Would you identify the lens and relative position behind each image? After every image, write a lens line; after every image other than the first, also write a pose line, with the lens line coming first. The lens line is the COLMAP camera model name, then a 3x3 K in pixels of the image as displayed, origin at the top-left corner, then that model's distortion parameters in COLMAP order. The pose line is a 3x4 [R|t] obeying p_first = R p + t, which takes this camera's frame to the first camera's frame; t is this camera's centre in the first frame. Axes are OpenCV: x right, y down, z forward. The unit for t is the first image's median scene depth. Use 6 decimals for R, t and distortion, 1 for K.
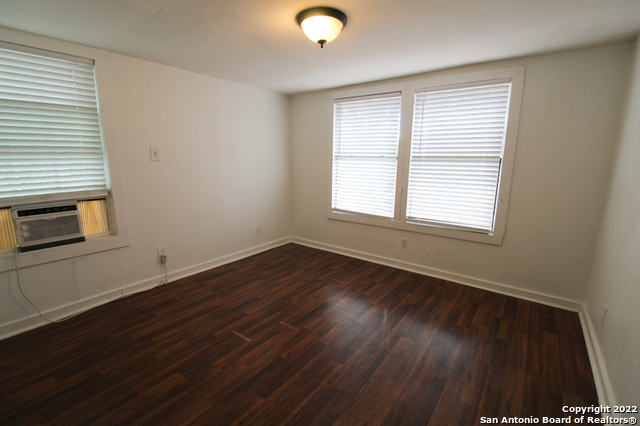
lens RADIAL K [[295.5, 0, 323.2], [0, 295.5, 212.4], [0, 0, 1]] dist [-0.001712, -0.011672]
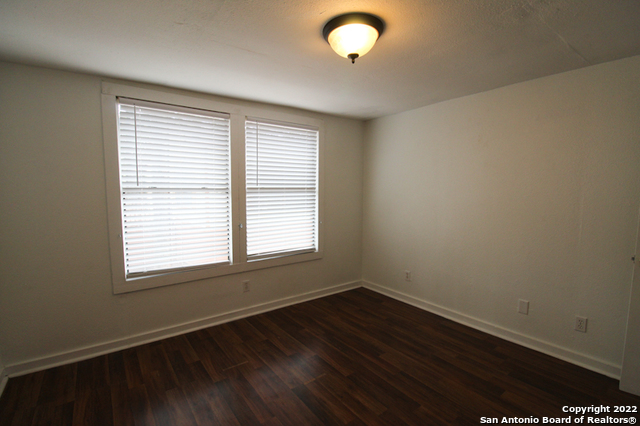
lens RADIAL K [[295.5, 0, 323.2], [0, 295.5, 212.4], [0, 0, 1]] dist [-0.001712, -0.011672]
pose [[0.284788, -0.090601, 0.954299, -0.512878], [0.176406, 0.983475, 0.040727, -0.113722], [-0.942219, 0.156746, 0.296064, 0.534136]]
